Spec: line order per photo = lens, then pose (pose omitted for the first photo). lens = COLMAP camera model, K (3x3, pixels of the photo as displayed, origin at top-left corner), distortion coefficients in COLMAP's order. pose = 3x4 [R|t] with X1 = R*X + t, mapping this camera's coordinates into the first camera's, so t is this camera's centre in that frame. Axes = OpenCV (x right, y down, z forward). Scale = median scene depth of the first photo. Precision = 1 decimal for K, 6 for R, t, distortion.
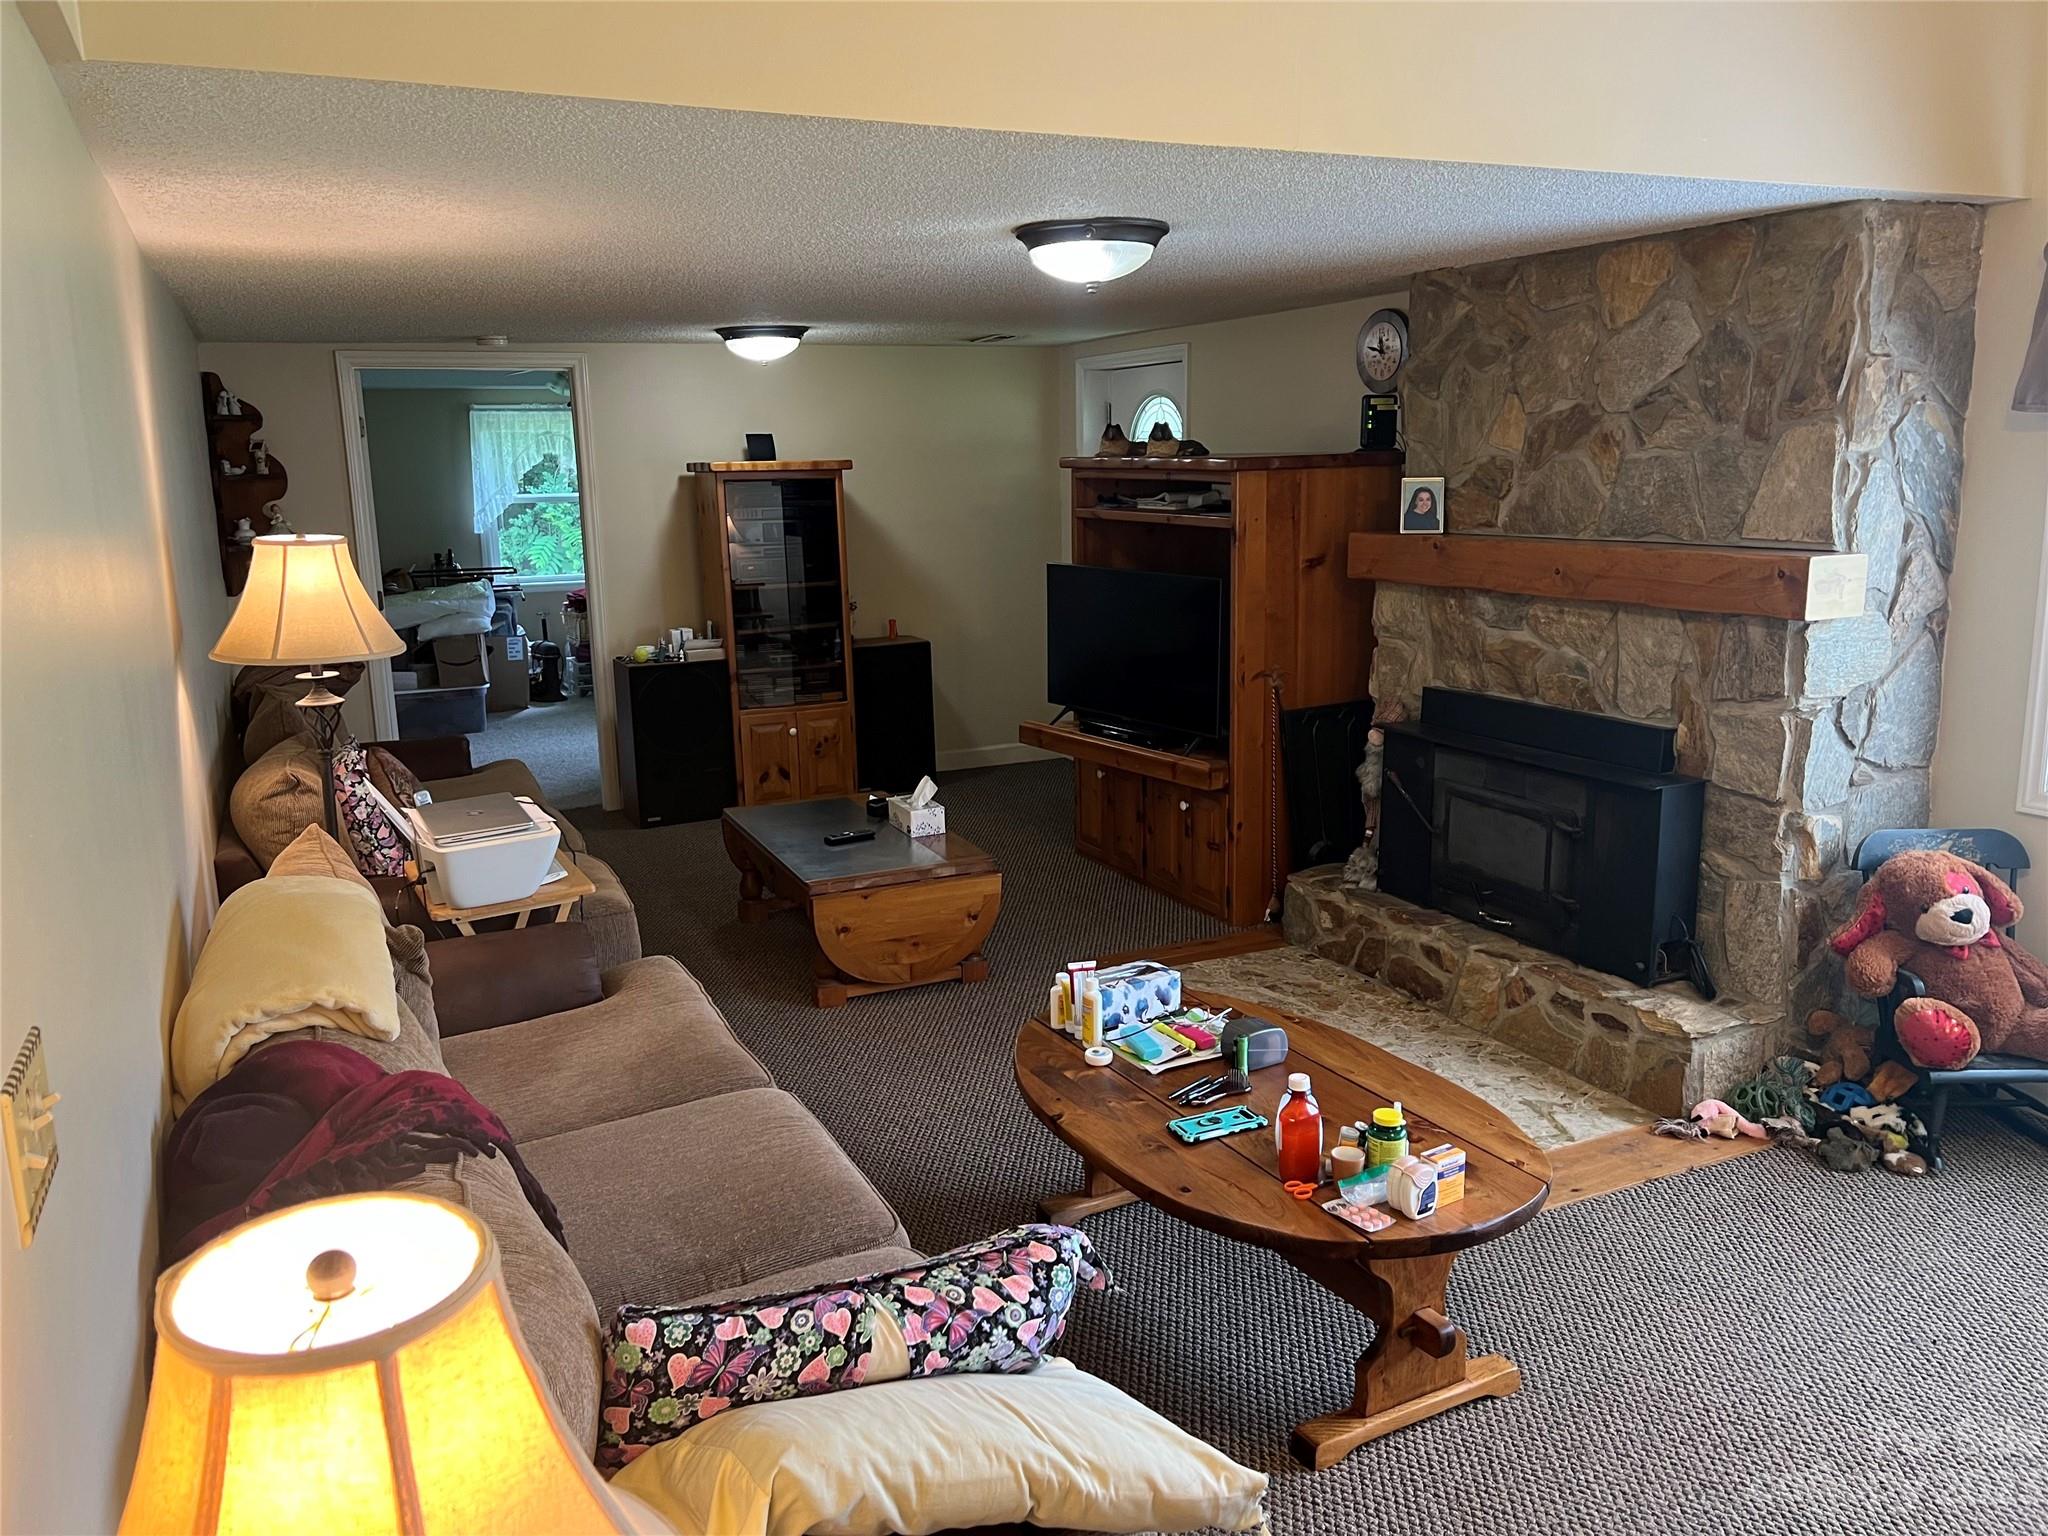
lens RADIAL K [[1536.3, 0, 1022.7], [0, 1536.3, 774.1], [0, 0, 1]] dist [0.026661, -0.052270]
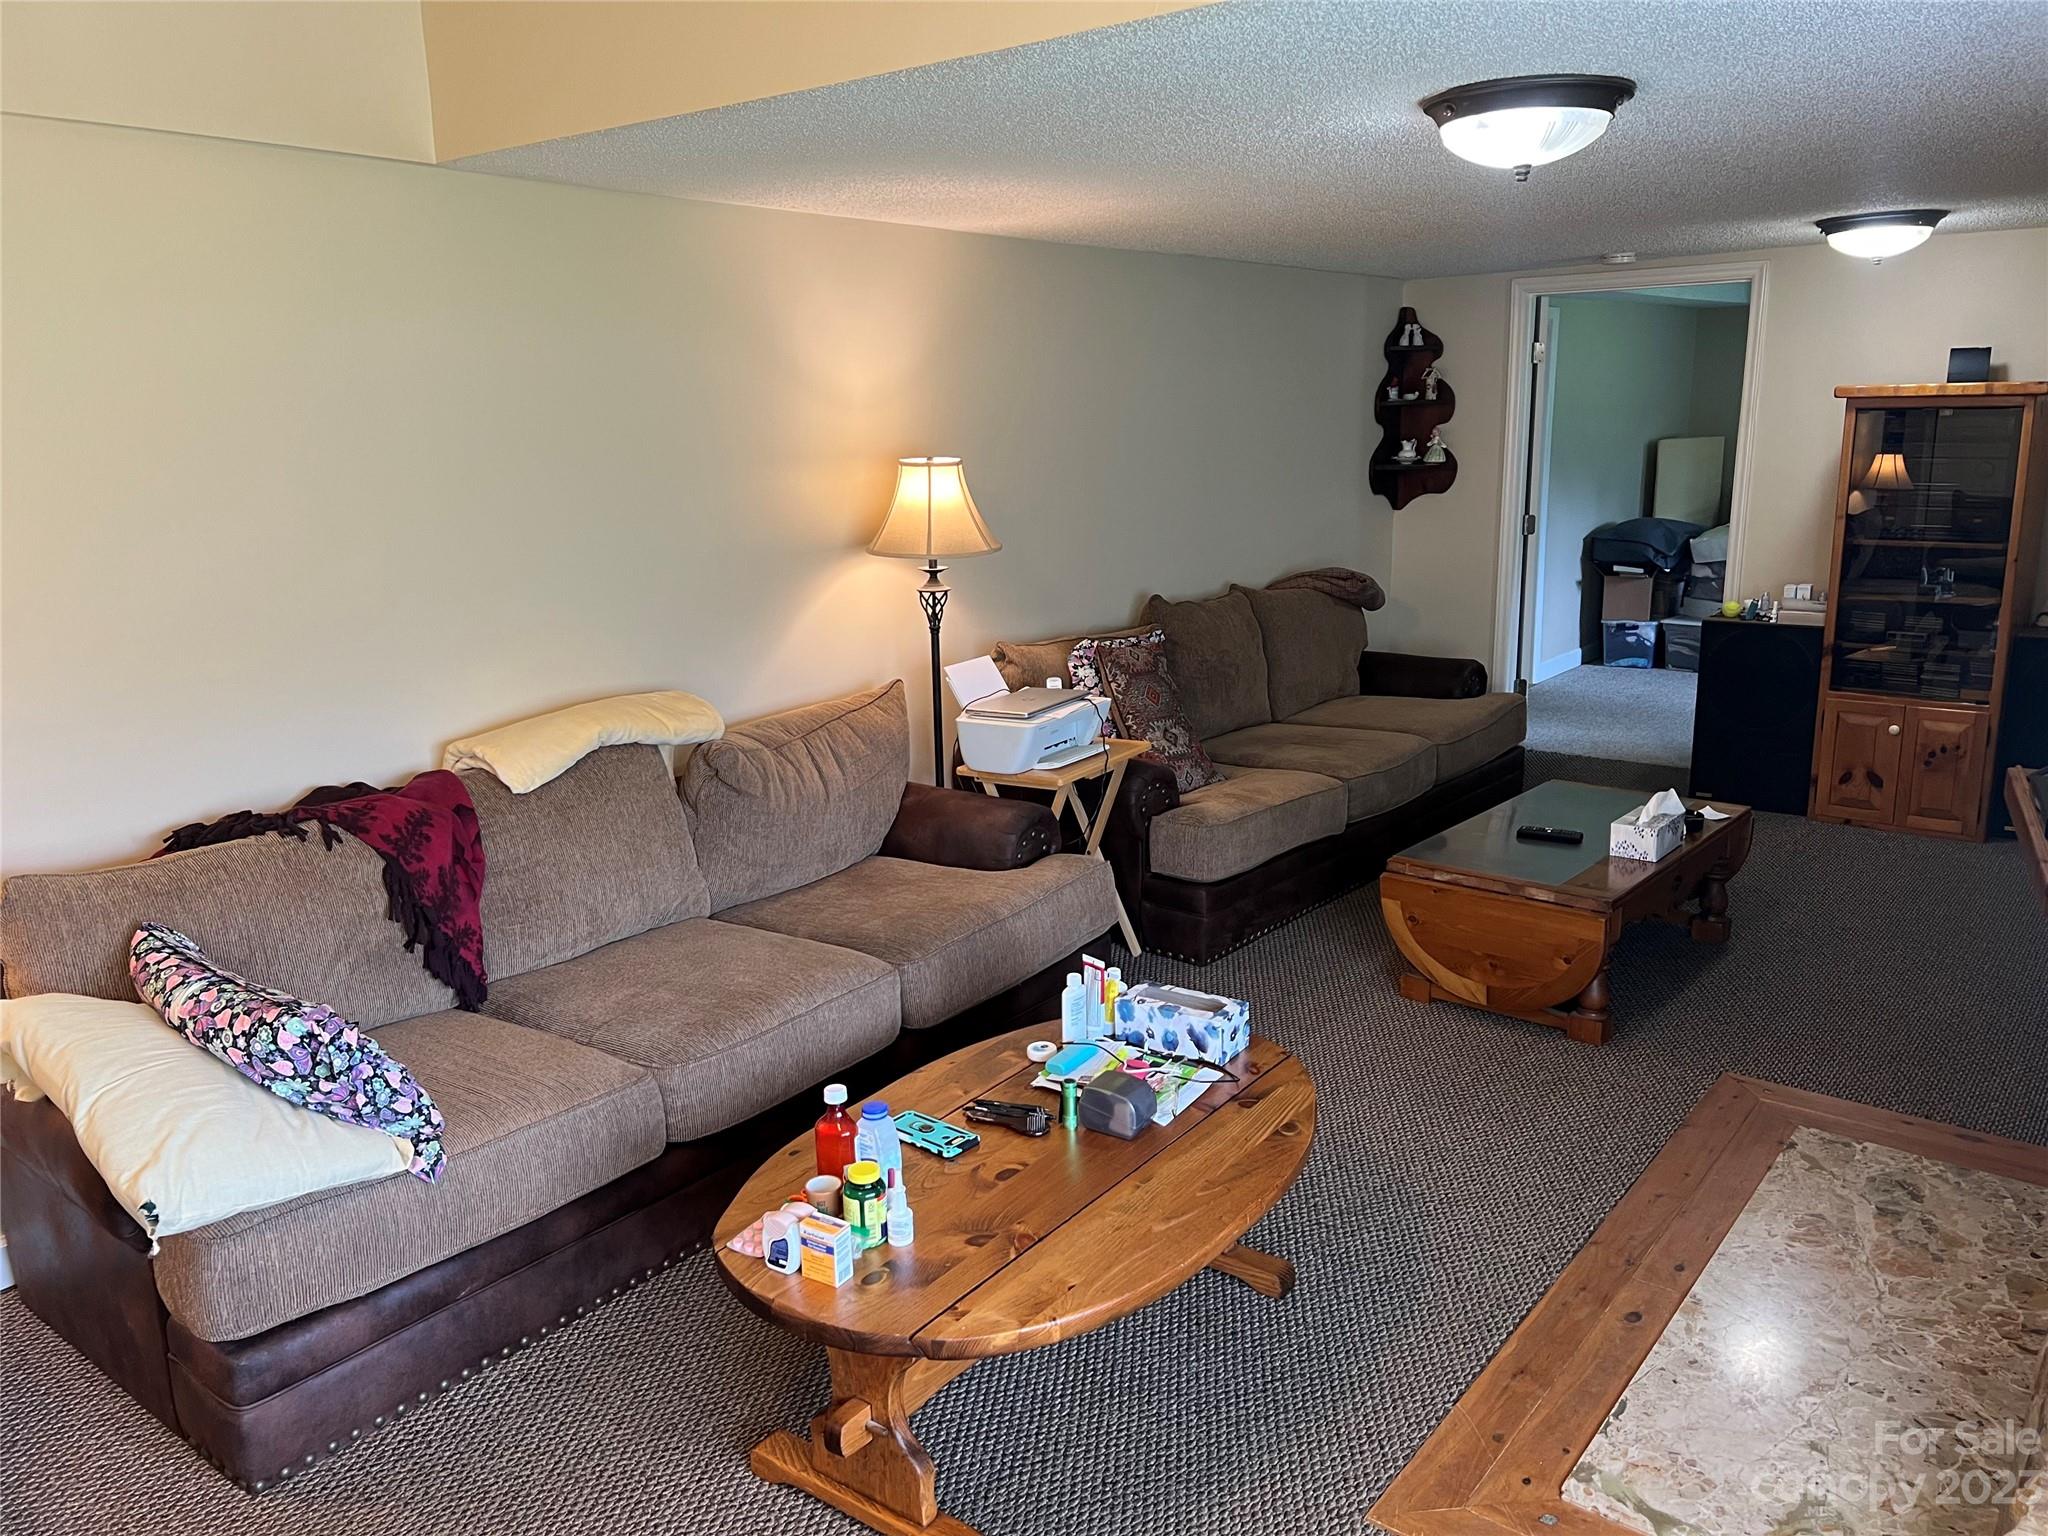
lens RADIAL K [[1536.3, 0, 1007.9], [0, 1536.3, 771.1], [0, 0, 1]] dist [0.026661, -0.052270]
pose [[0.418739, 0.217806, -0.881600, 0.404386], [-0.171034, 0.972353, 0.158990, -0.061658], [0.891855, 0.084208, 0.444414, 0.274774]]
